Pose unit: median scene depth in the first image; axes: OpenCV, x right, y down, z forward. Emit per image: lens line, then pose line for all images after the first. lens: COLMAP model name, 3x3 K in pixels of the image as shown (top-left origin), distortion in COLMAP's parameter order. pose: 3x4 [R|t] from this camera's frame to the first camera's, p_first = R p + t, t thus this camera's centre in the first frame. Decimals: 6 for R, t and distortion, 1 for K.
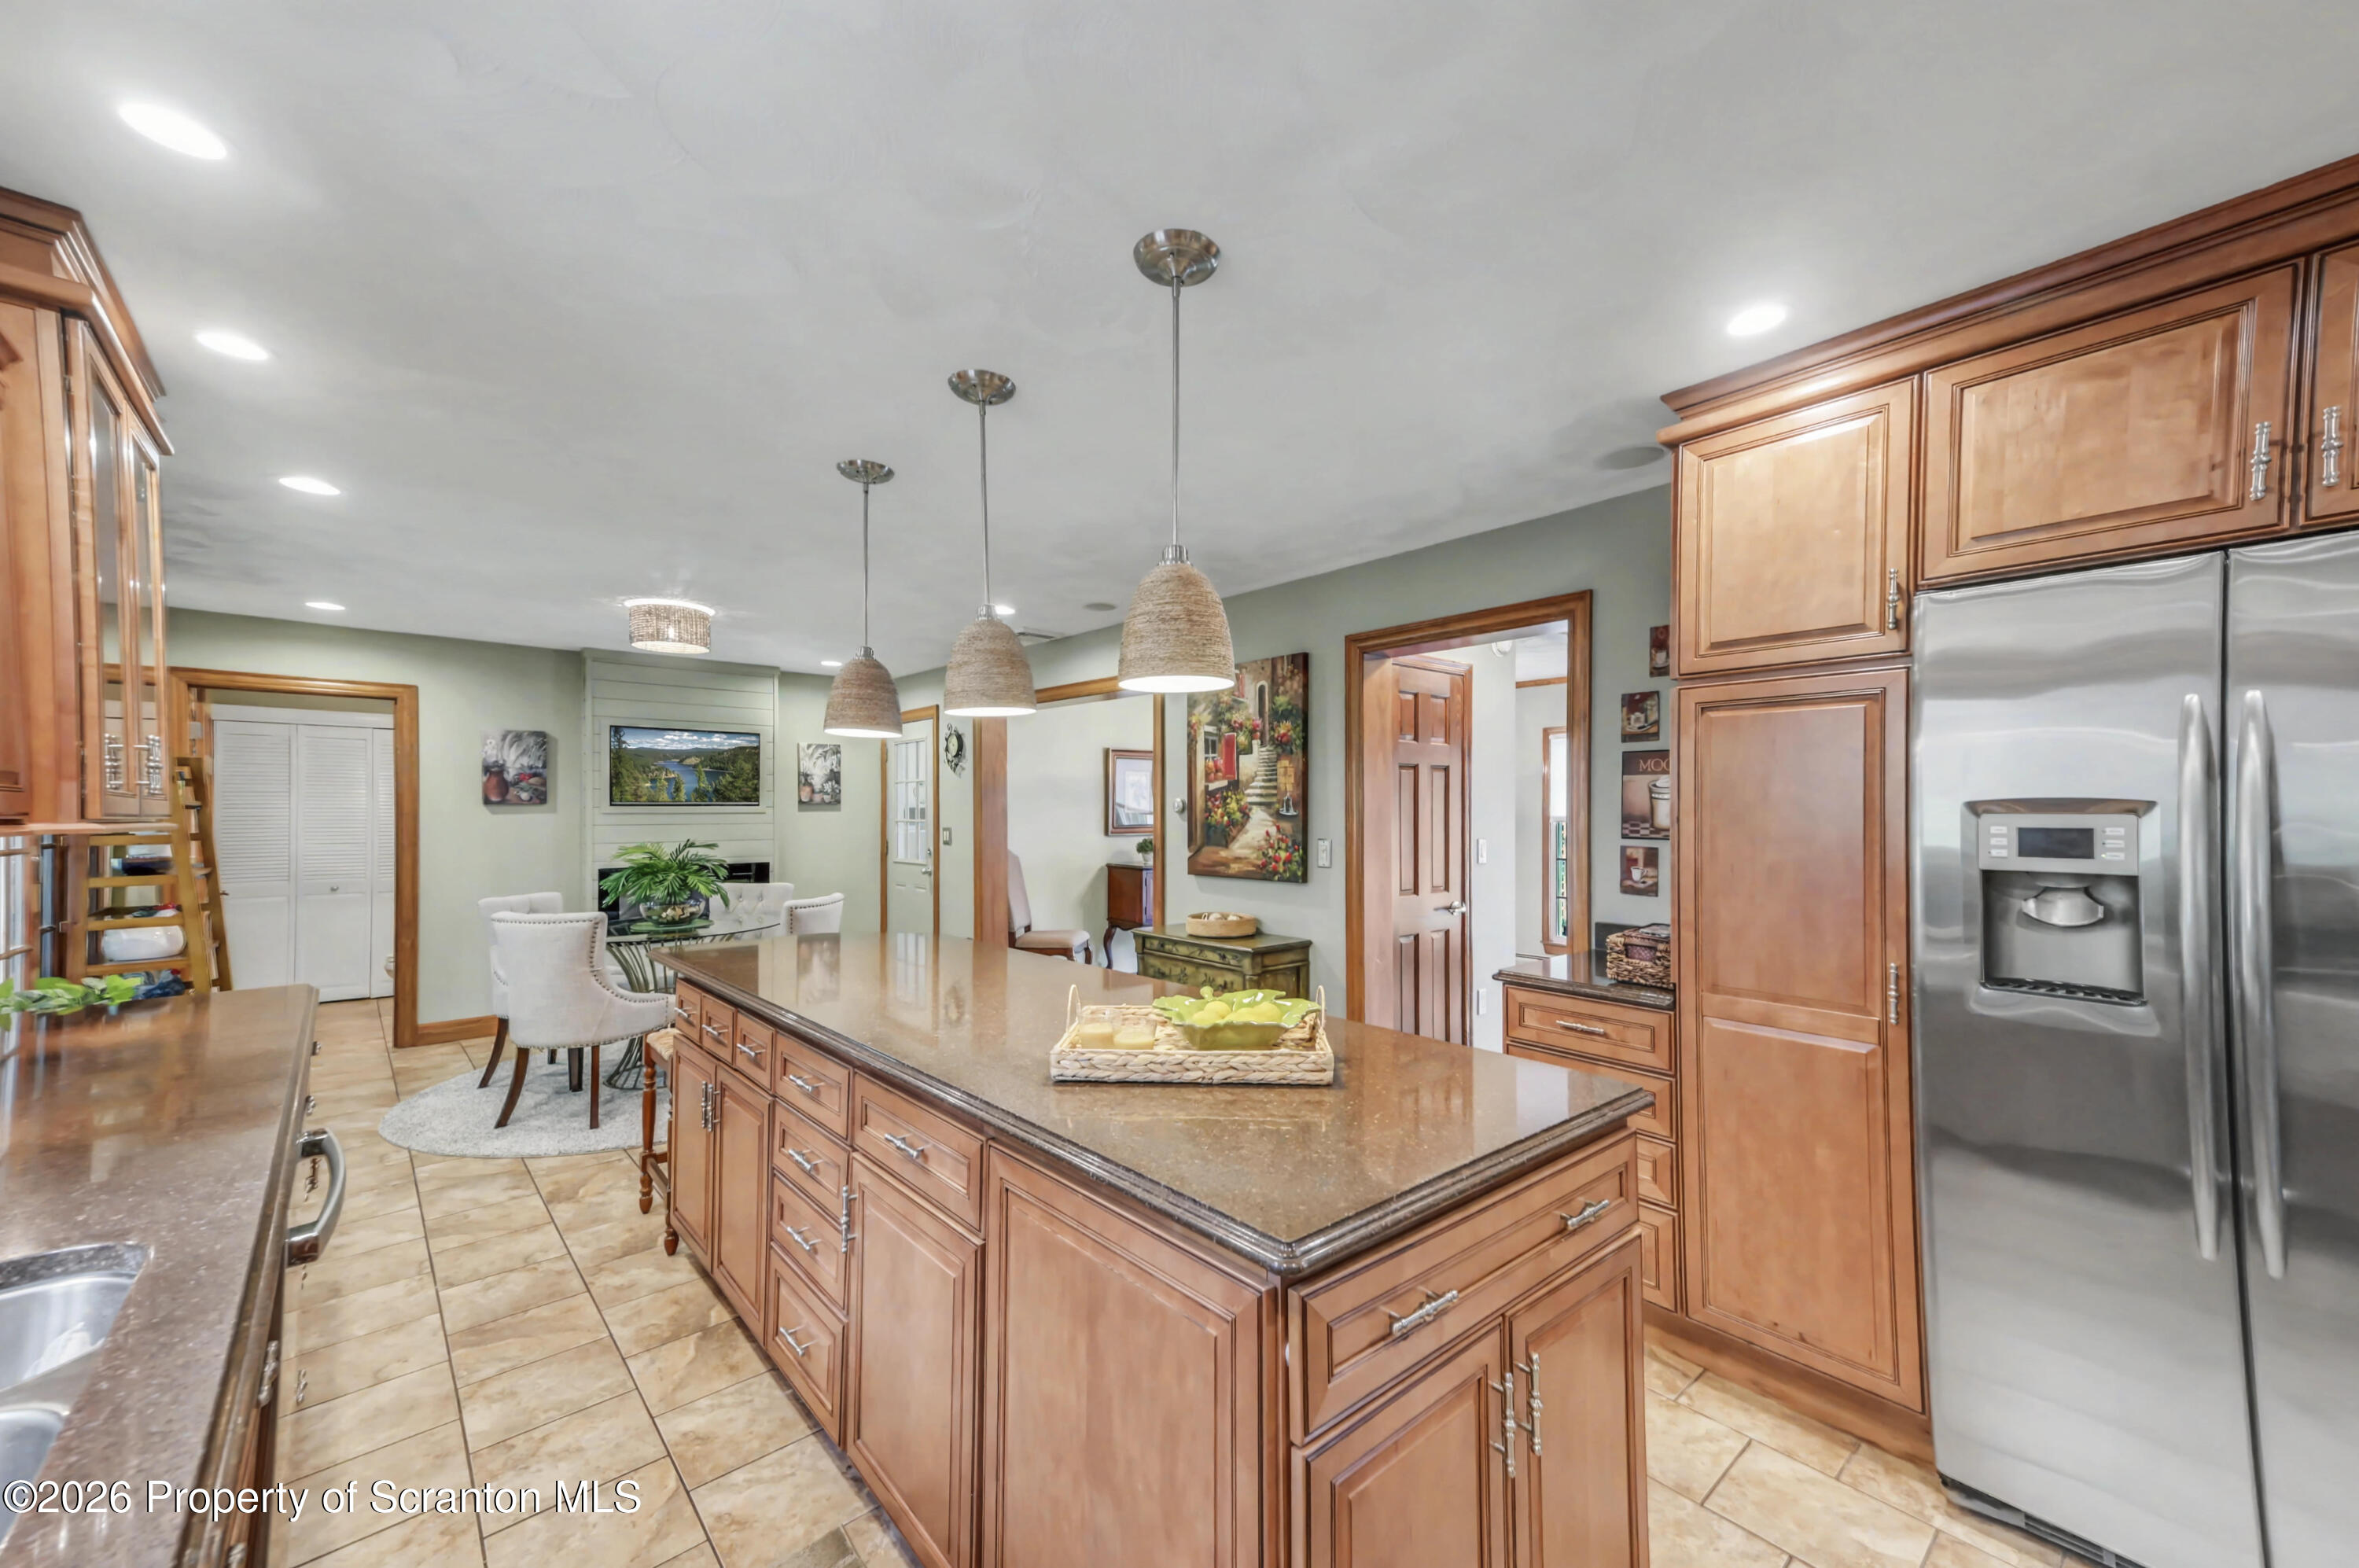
lens RADIAL K [[925.7, 0, 1178.8], [0, 925.7, 811.5], [0, 0, 1]] dist [0.058201, 0.000198]
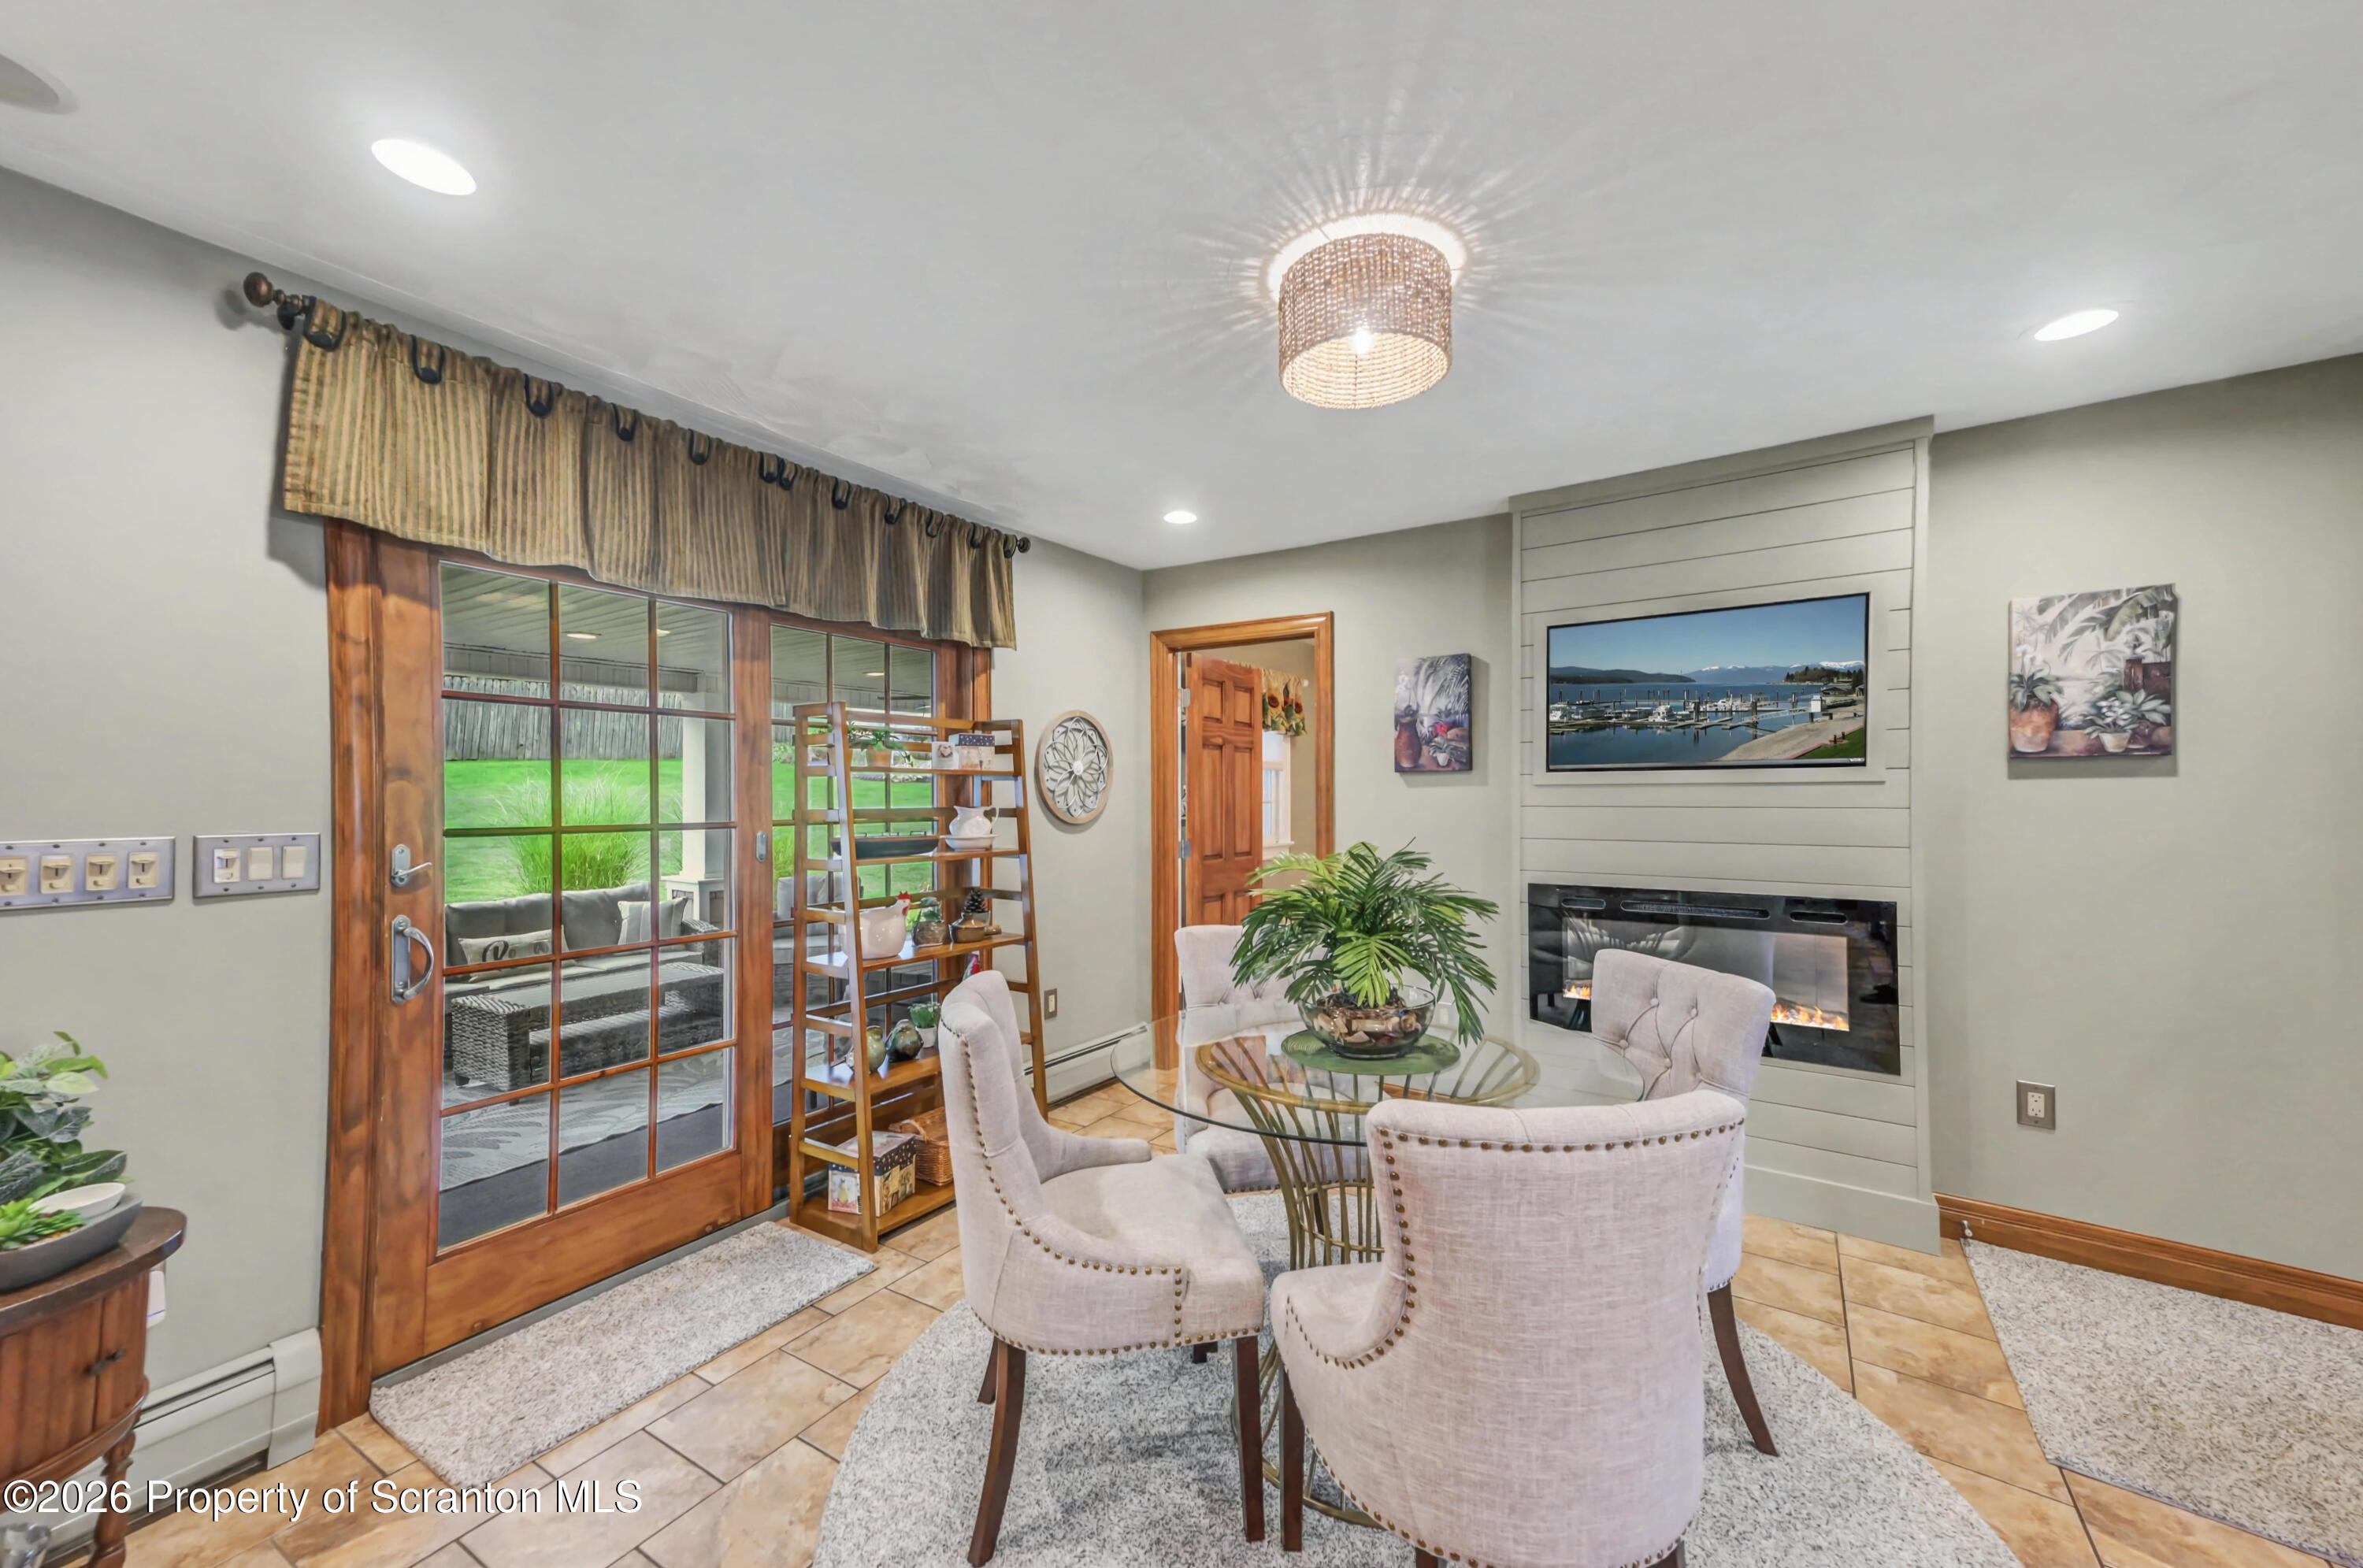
lens RADIAL K [[910.1, 0, 1189.8], [0, 910.1, 787.1], [0, 0, 1]] dist [0.053692, 0.000560]
pose [[0.262524, -0.005867, -0.964908, -0.140240], [-0.000532, 0.999980, -0.006225, 0.006542], [0.964925, 0.002147, 0.262515, 0.668025]]
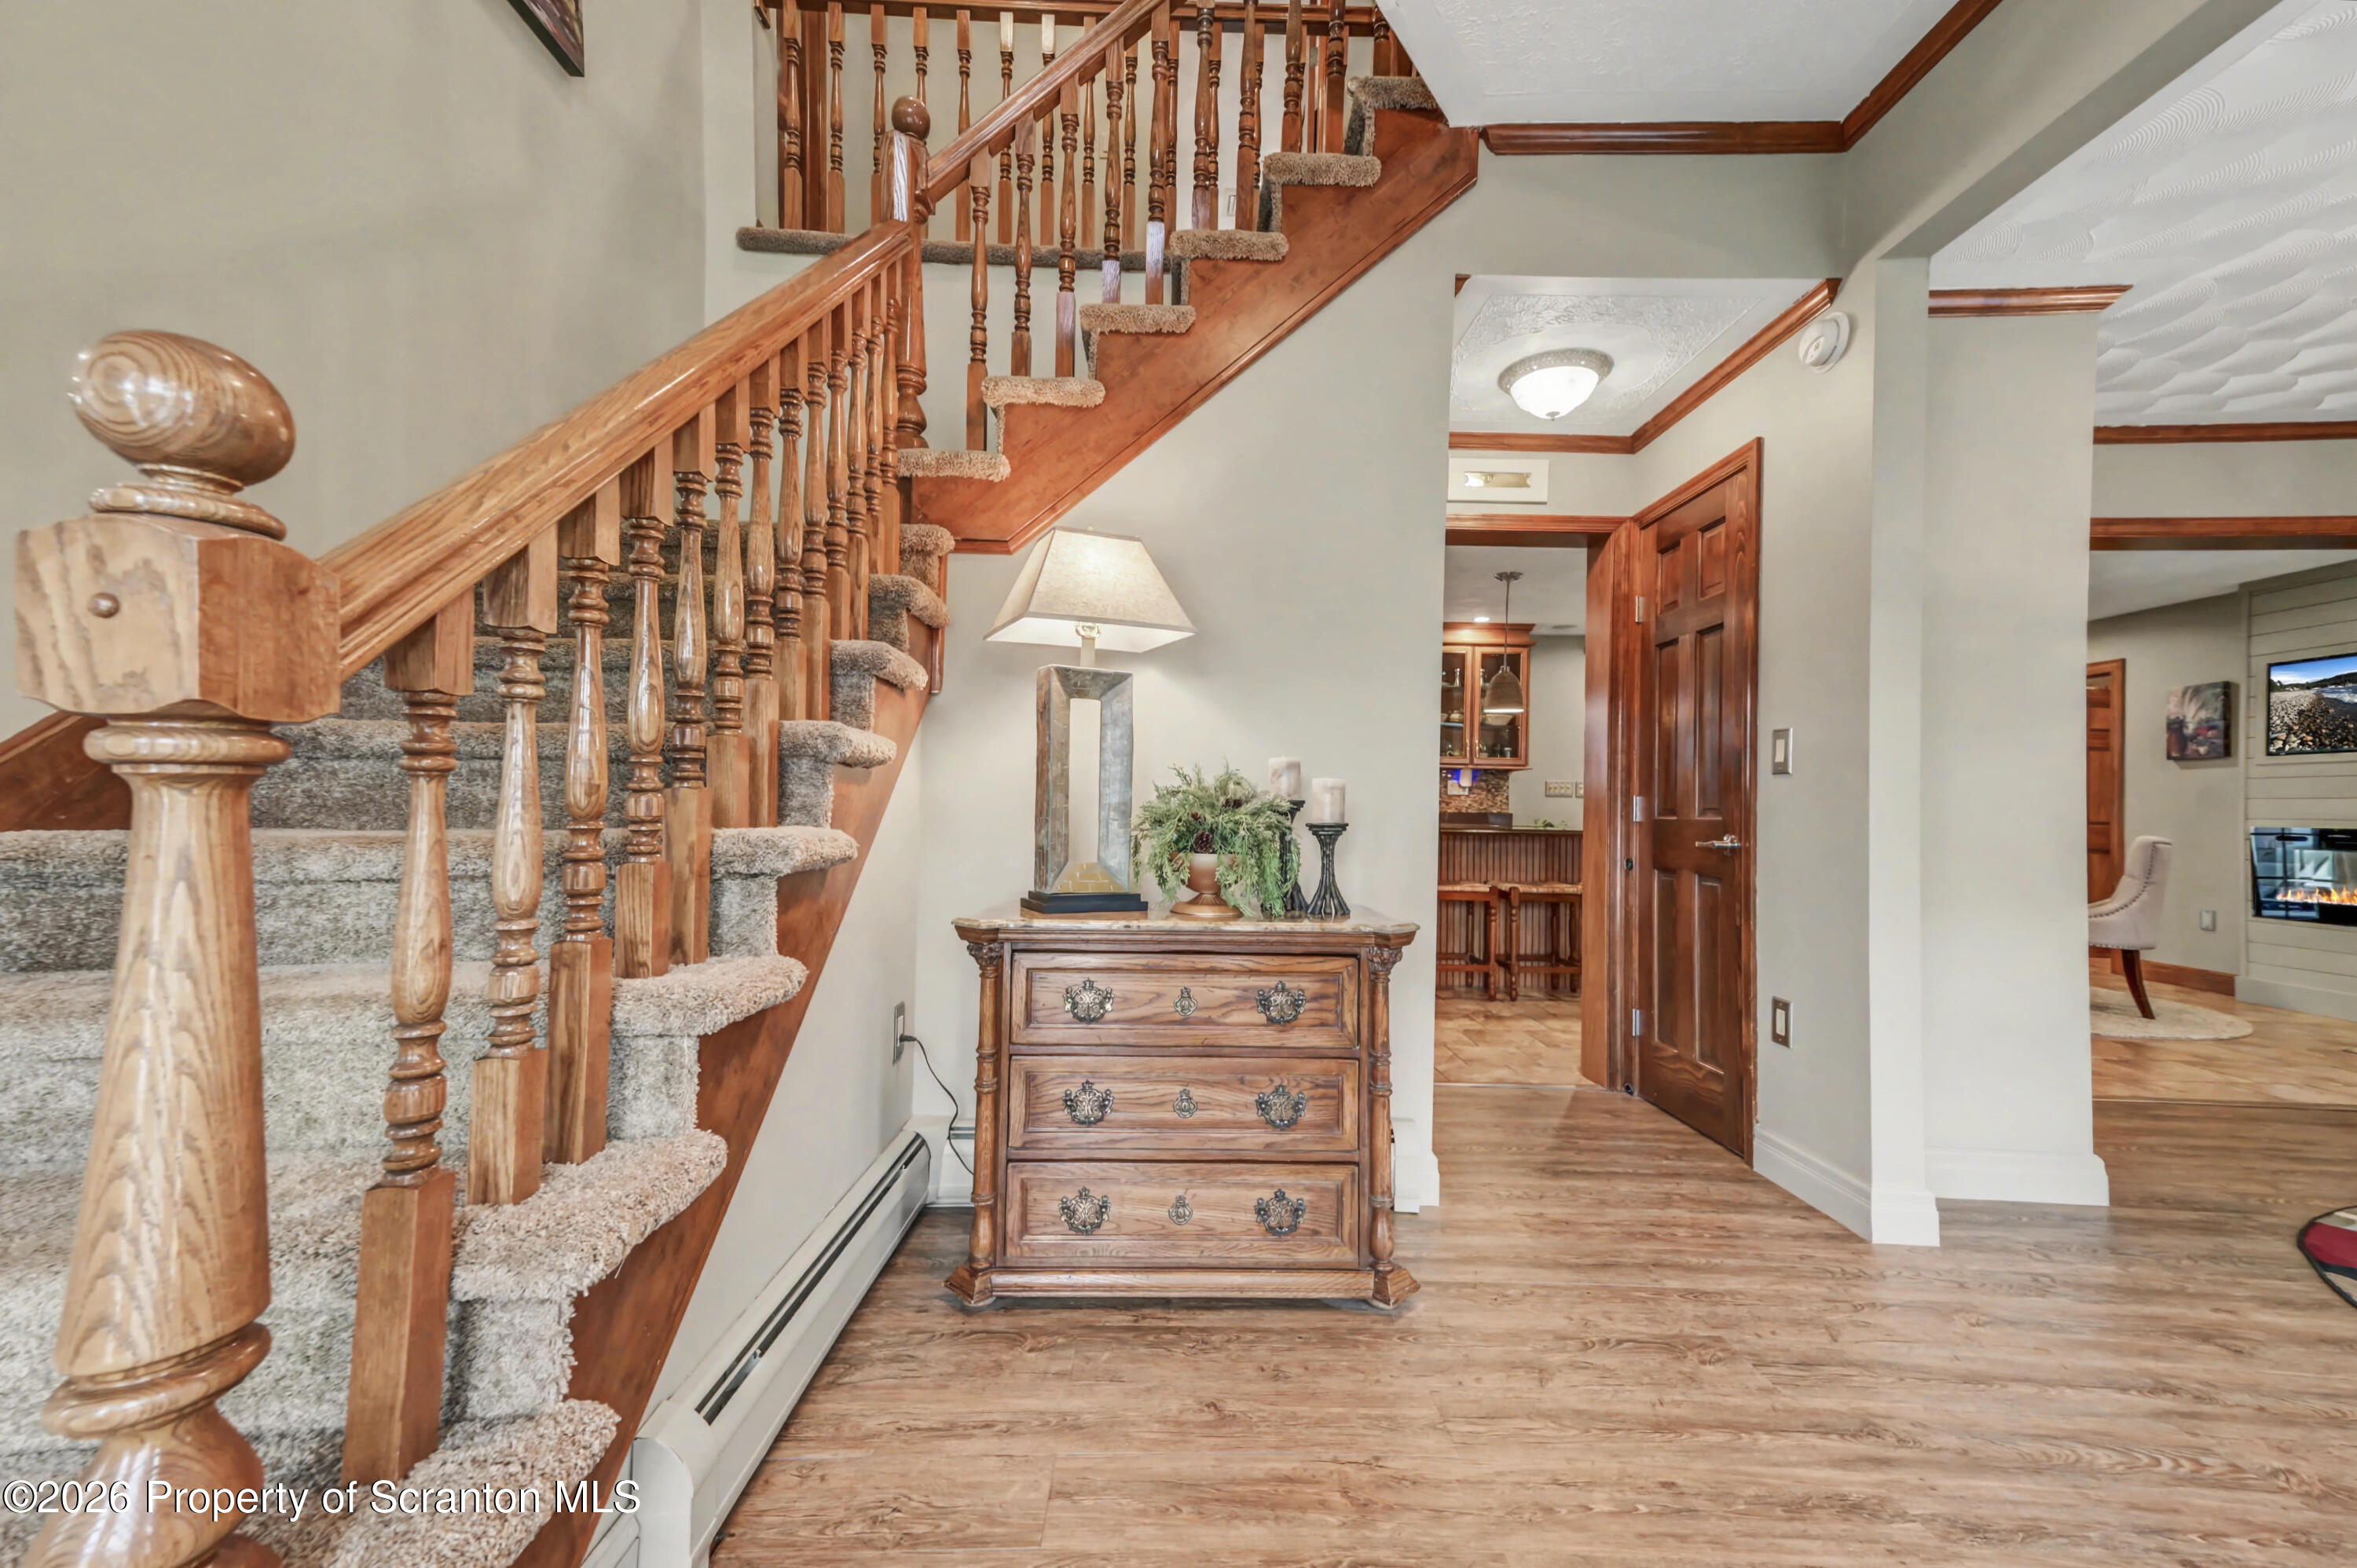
lens RADIAL K [[907.8, 0, 1186.8], [0, 907.8, 787.1], [0, 0, 1]] dist [0.053692, 0.000560]
pose [[-0.651551, -0.025113, -0.758189, 0.746874], [-0.020681, 0.999668, -0.015339, 0.058579], [0.758323, 0.005686, -0.651855, 0.841054]]
